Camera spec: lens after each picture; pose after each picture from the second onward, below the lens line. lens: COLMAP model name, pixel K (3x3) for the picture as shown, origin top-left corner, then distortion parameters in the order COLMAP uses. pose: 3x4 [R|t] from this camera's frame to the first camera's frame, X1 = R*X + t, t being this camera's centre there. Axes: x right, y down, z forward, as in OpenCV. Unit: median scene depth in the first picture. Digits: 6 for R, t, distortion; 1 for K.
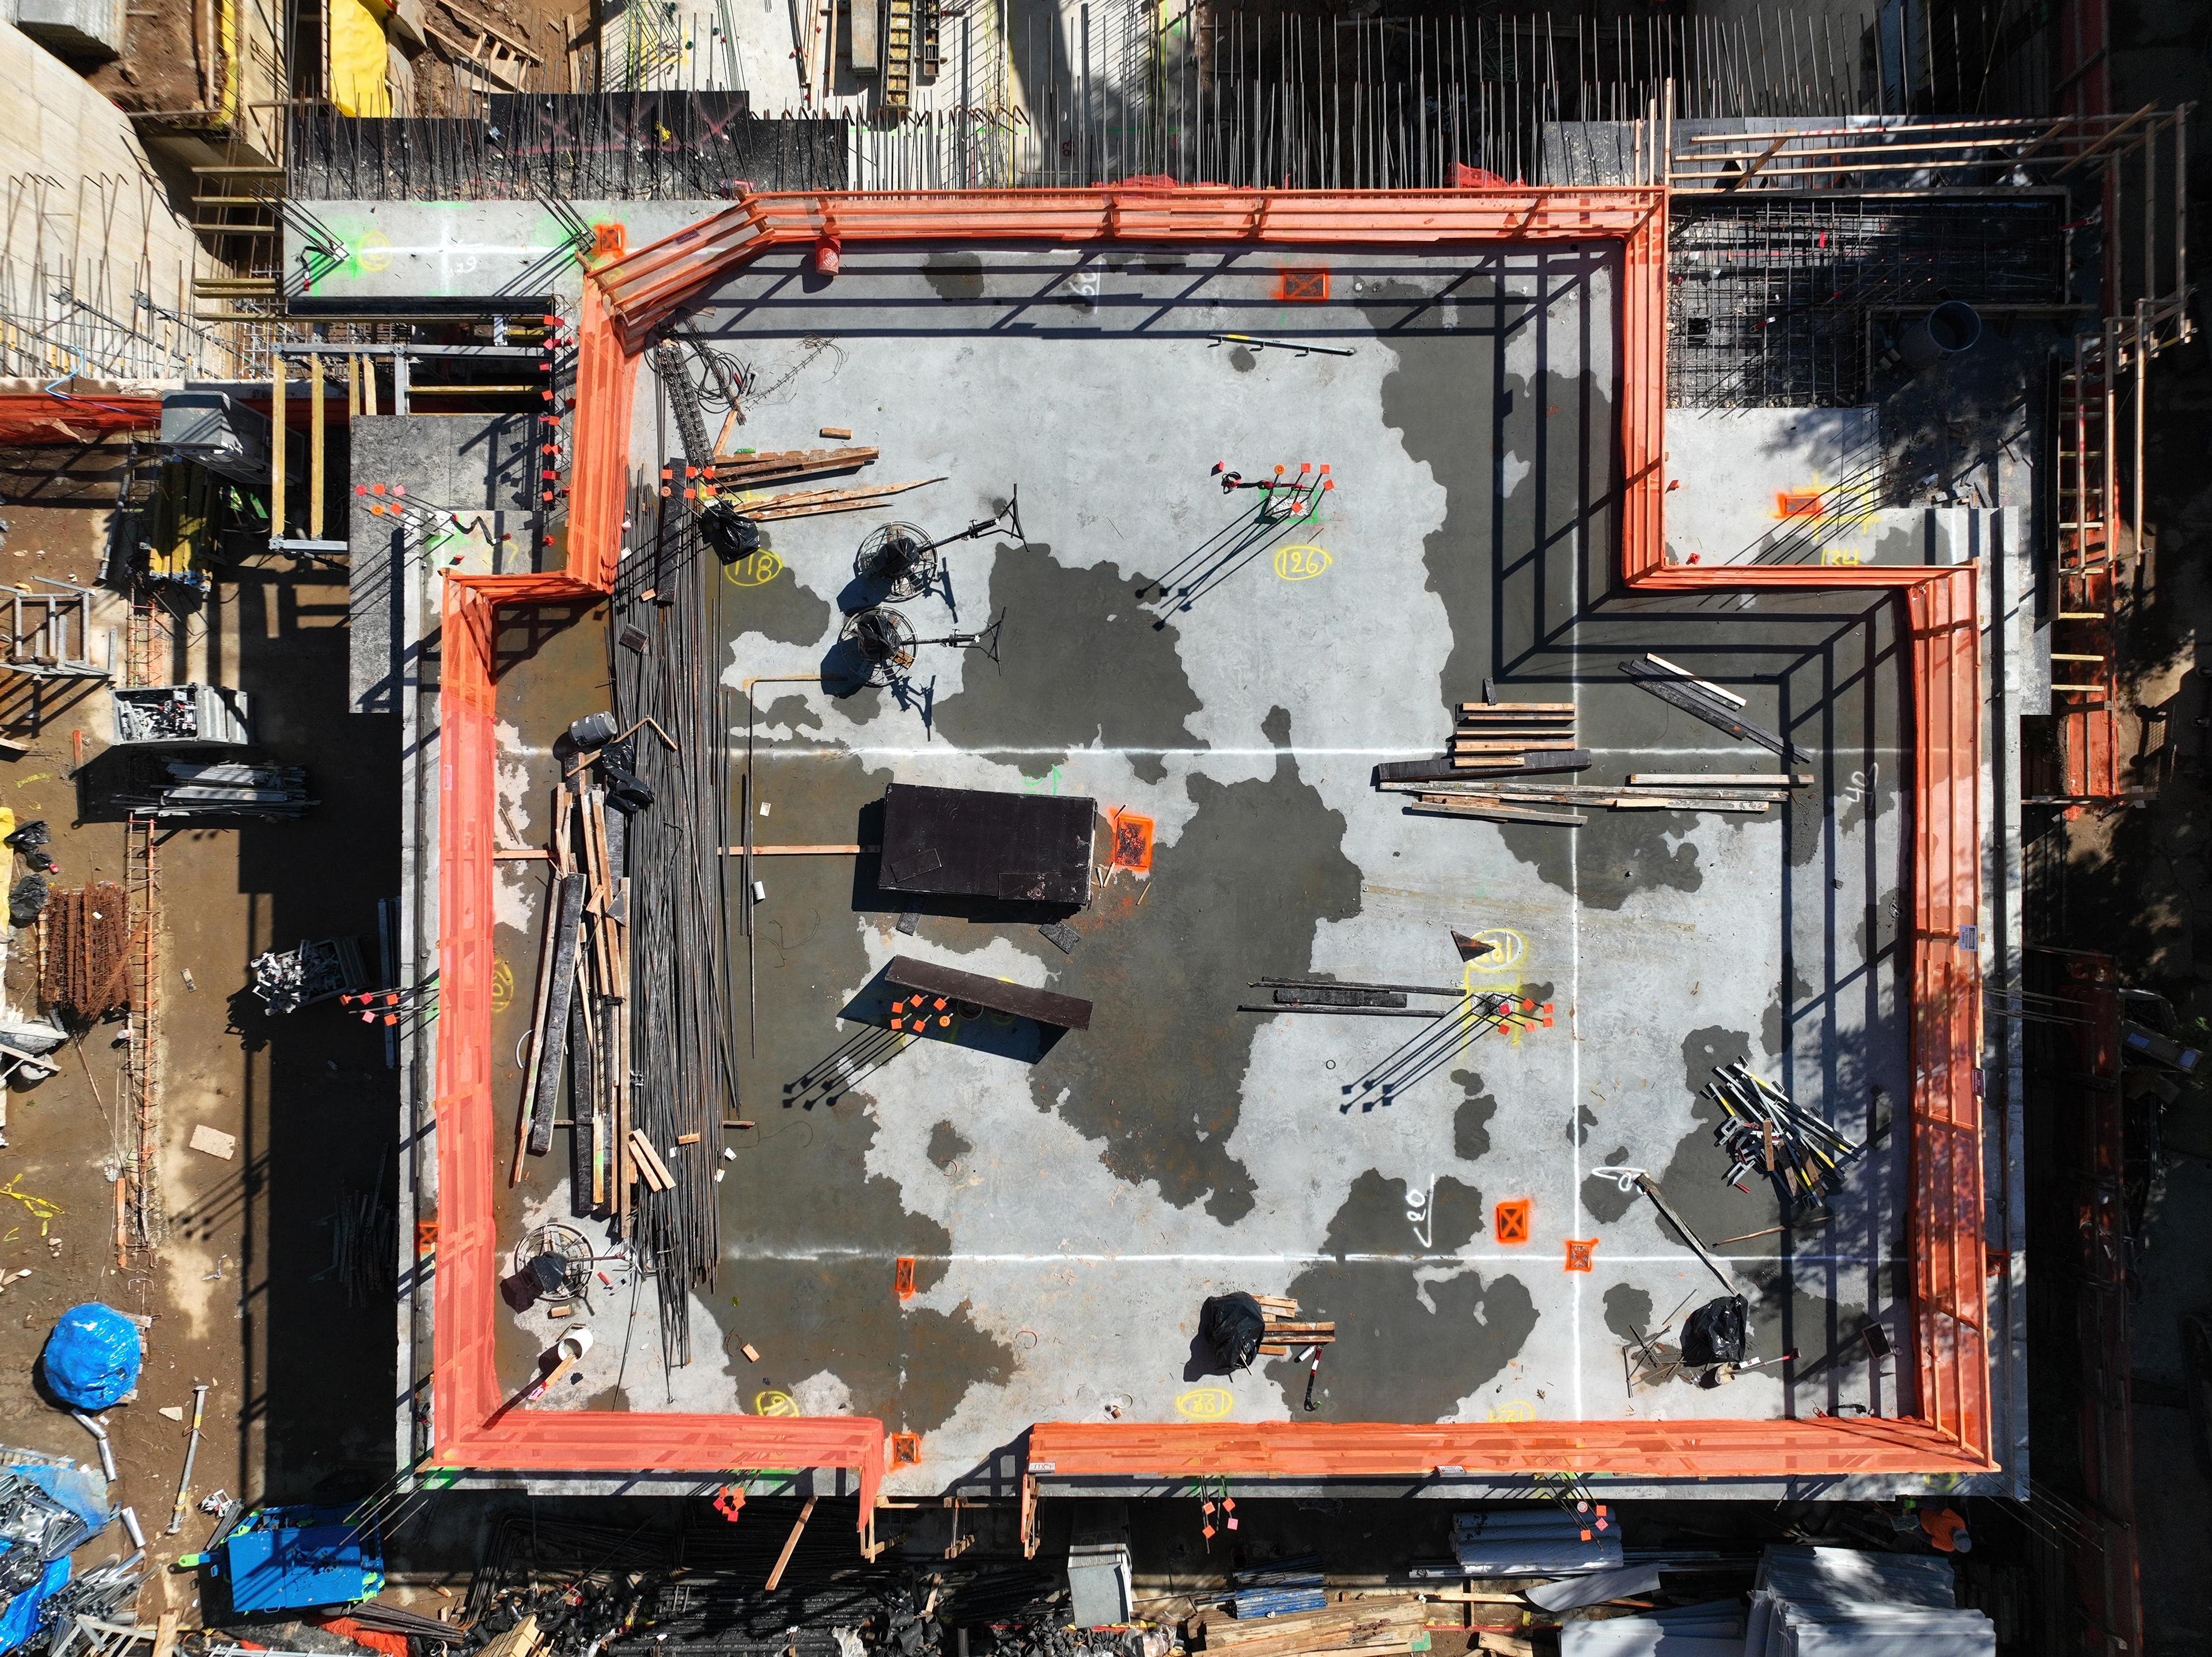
lens RADIAL K [[1557.4, 0, 1104.6], [0, 1557.4, 818.9], [0, 0, 1]] dist [0.003895, 0.012410]
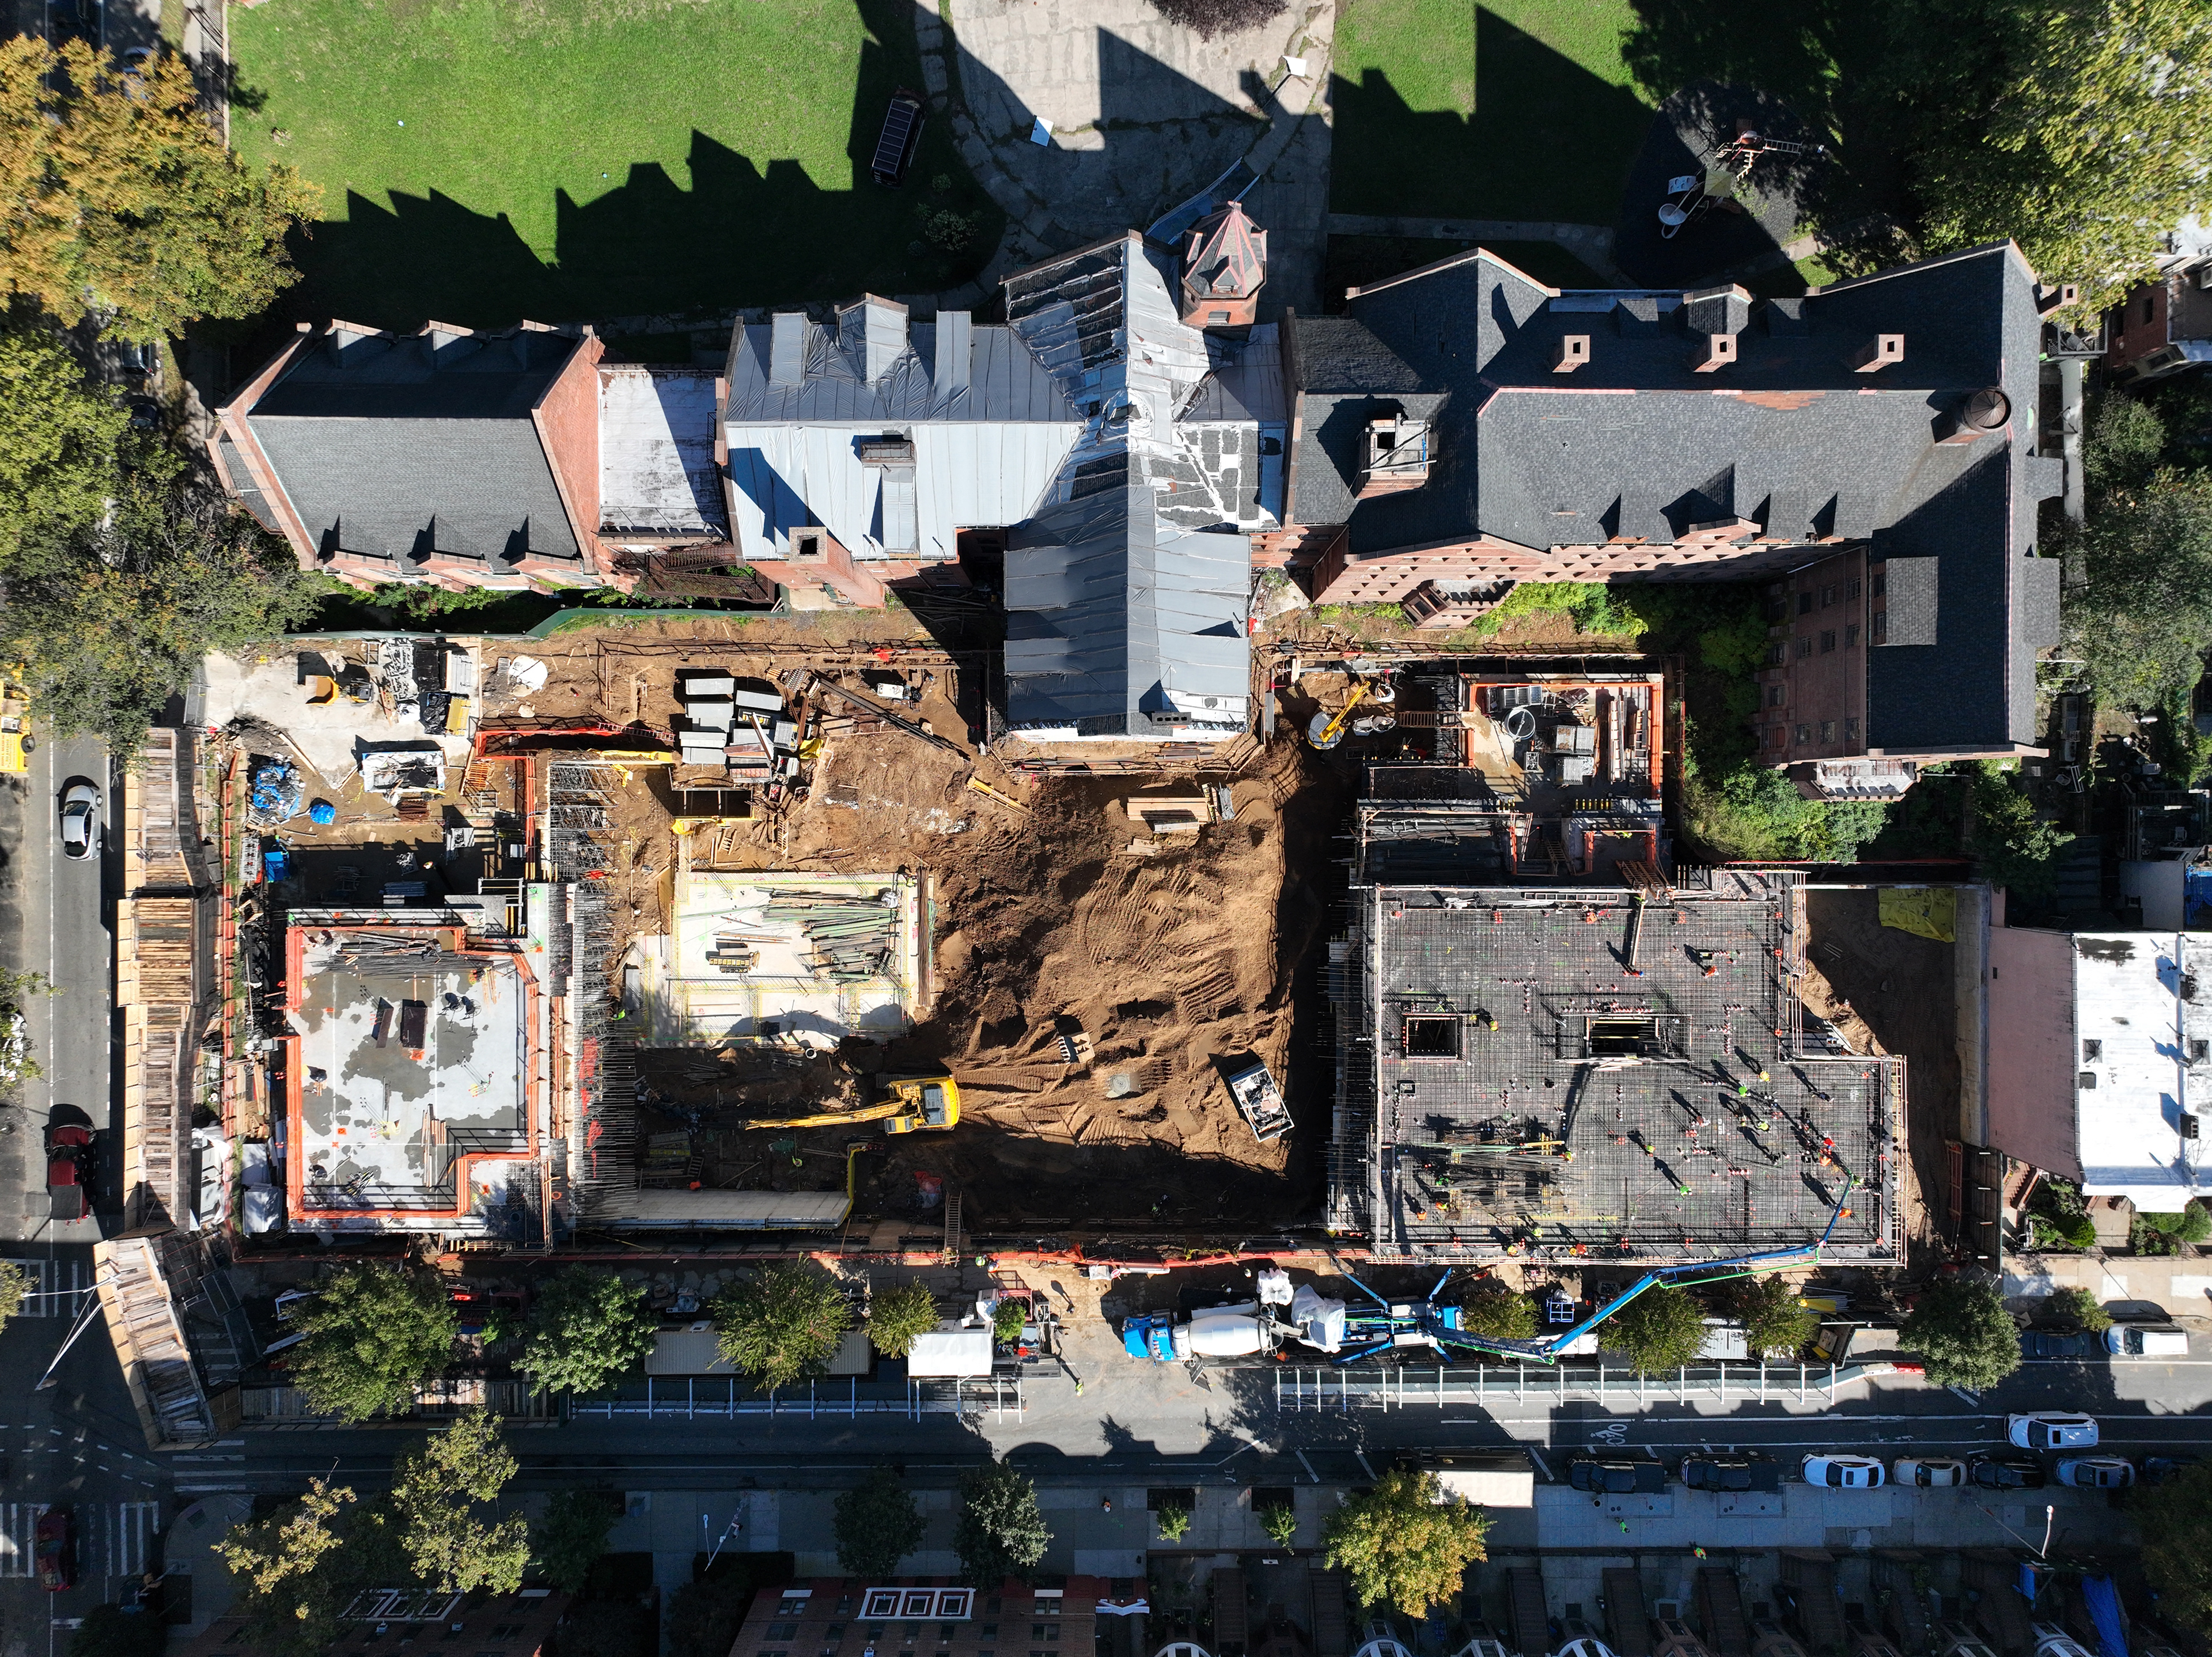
lens RADIAL K [[1557.4, 0, 1101.2], [0, 1557.4, 830.6], [0, 0, 1]] dist [0.003895, 0.012410]
pose [[0.002314, 0.999888, 0.014775, -0.770547], [-0.999785, 0.002008, 0.020659, -2.278063], [0.020627, -0.014819, 0.999677, -3.932383]]
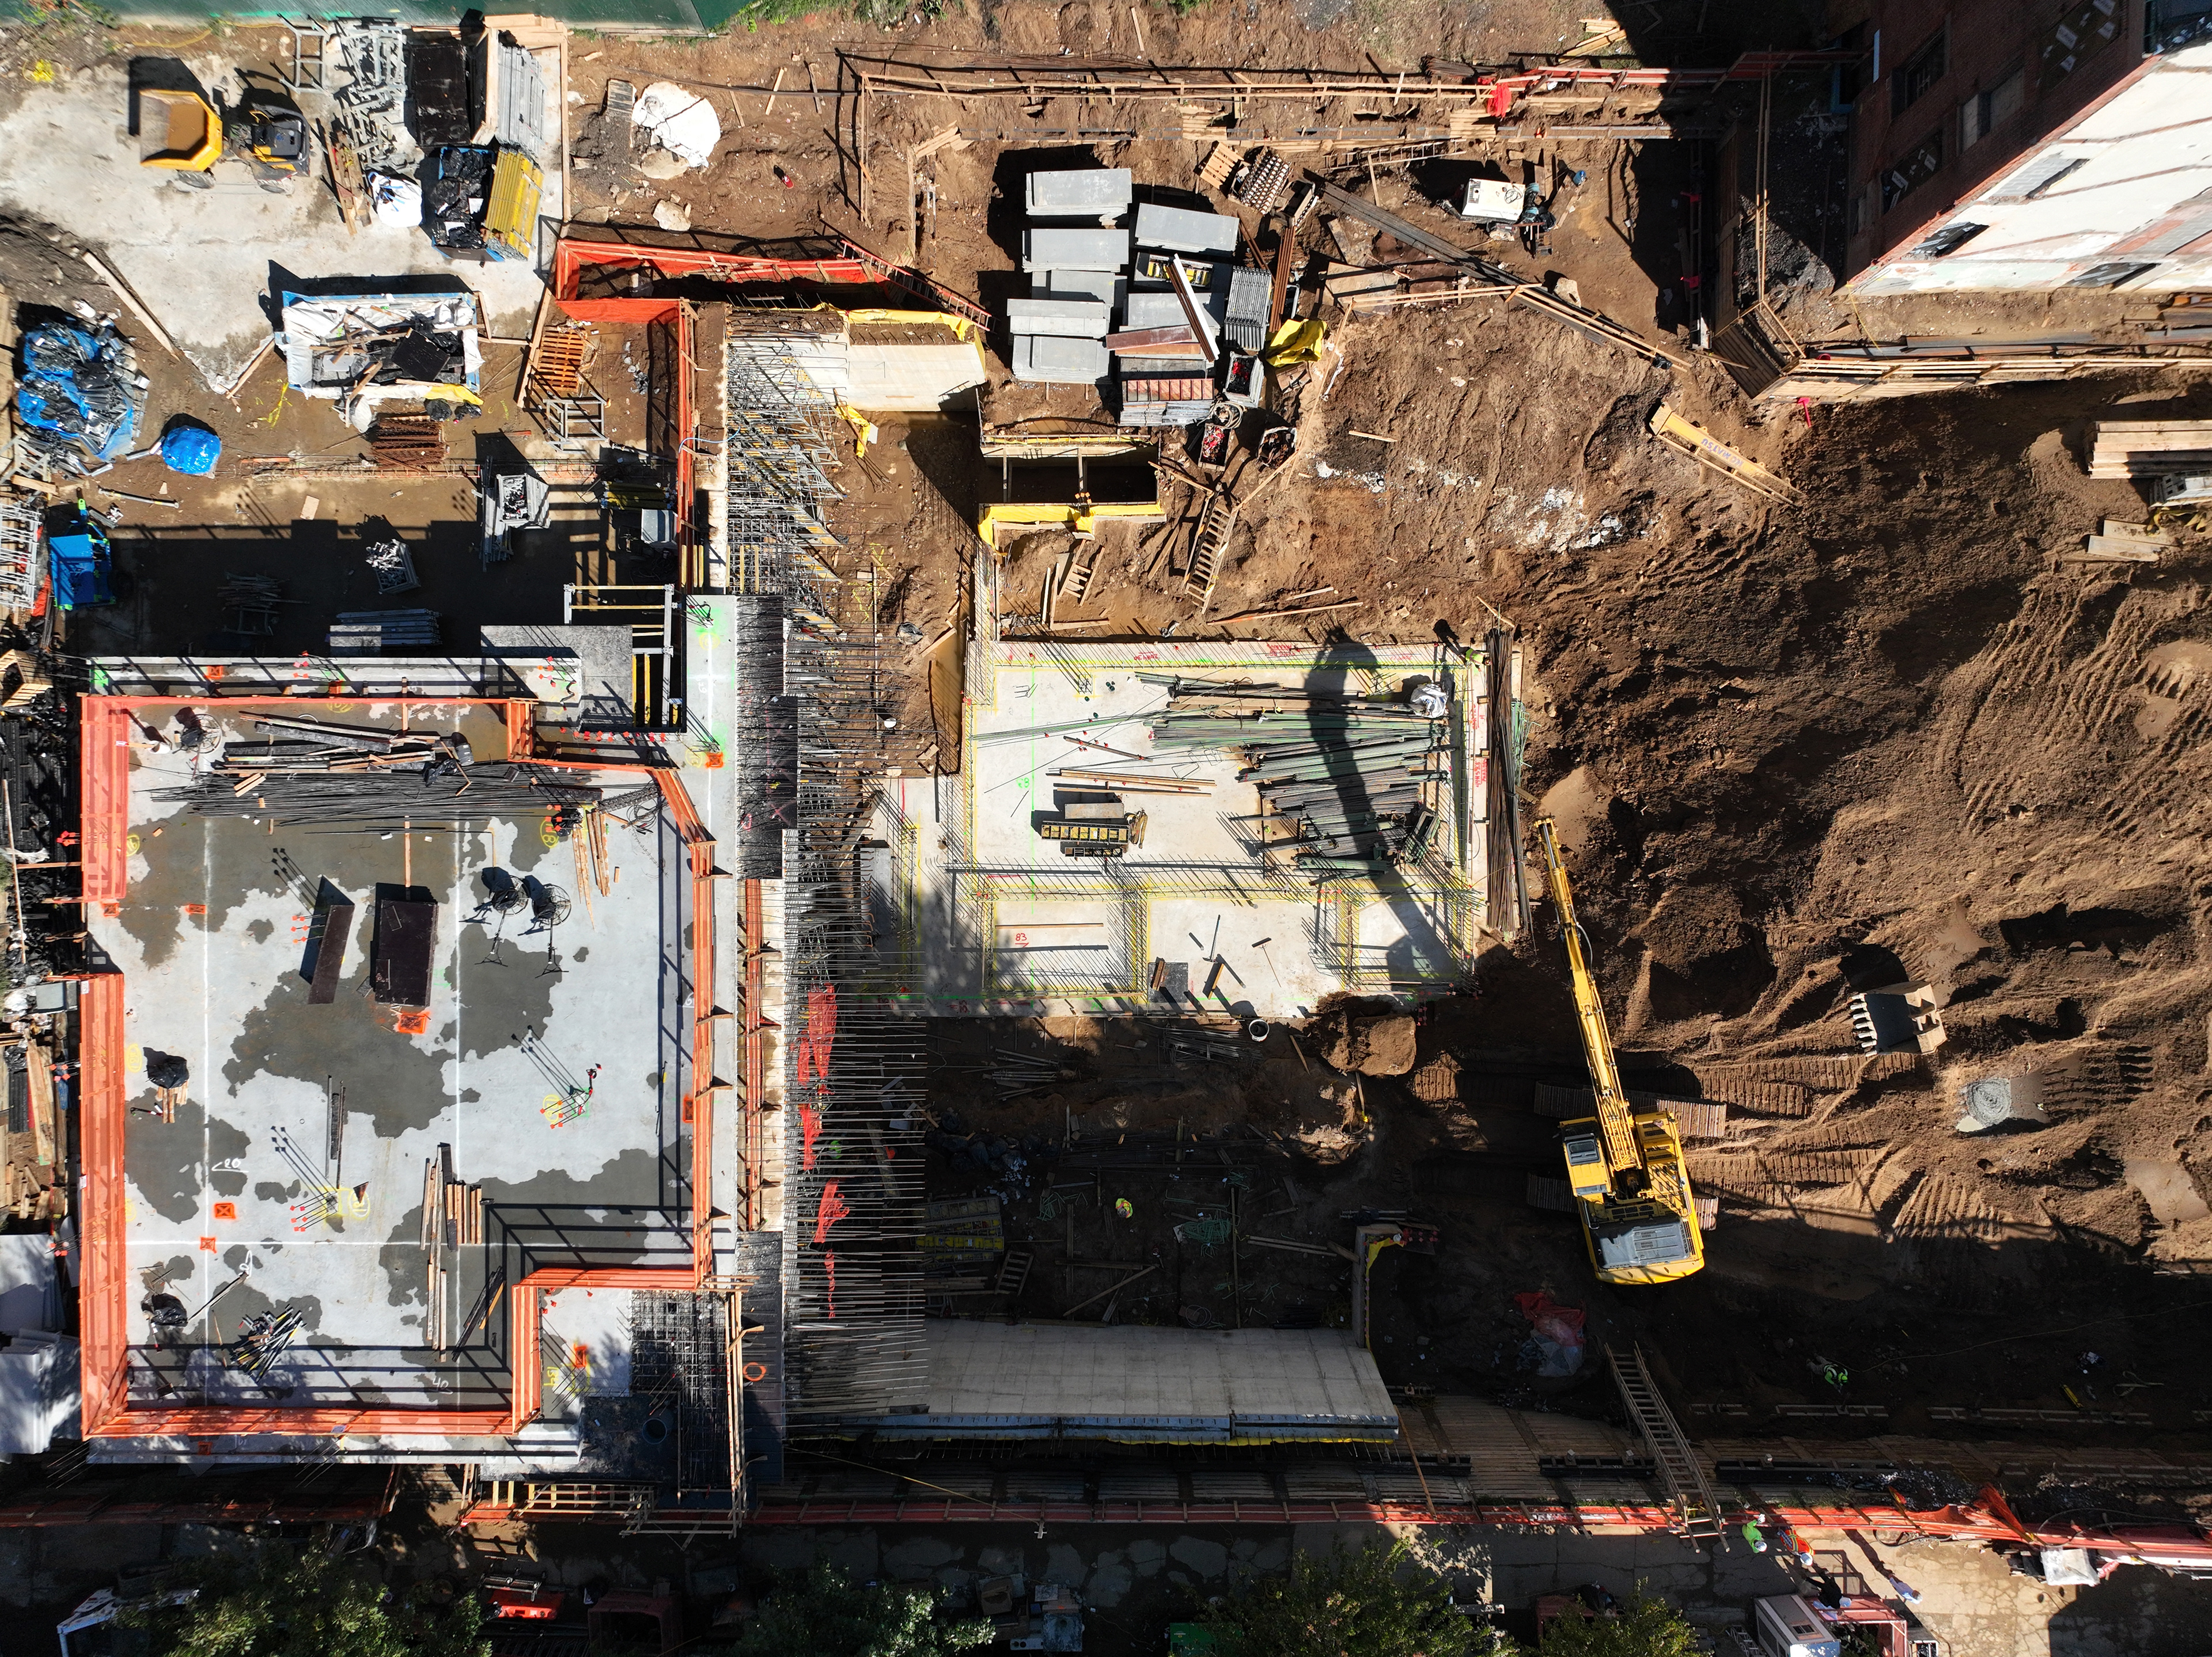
lens RADIAL K [[1557.4, 0, 1103.4], [0, 1557.4, 831.2], [0, 0, 1]] dist [0.003895, 0.012410]
pose [[-0.001039, 0.999874, 0.015863, -0.261415], [-0.999472, -0.001553, 0.032440, -0.937994], [0.032460, -0.015821, 0.999348, -0.968951]]
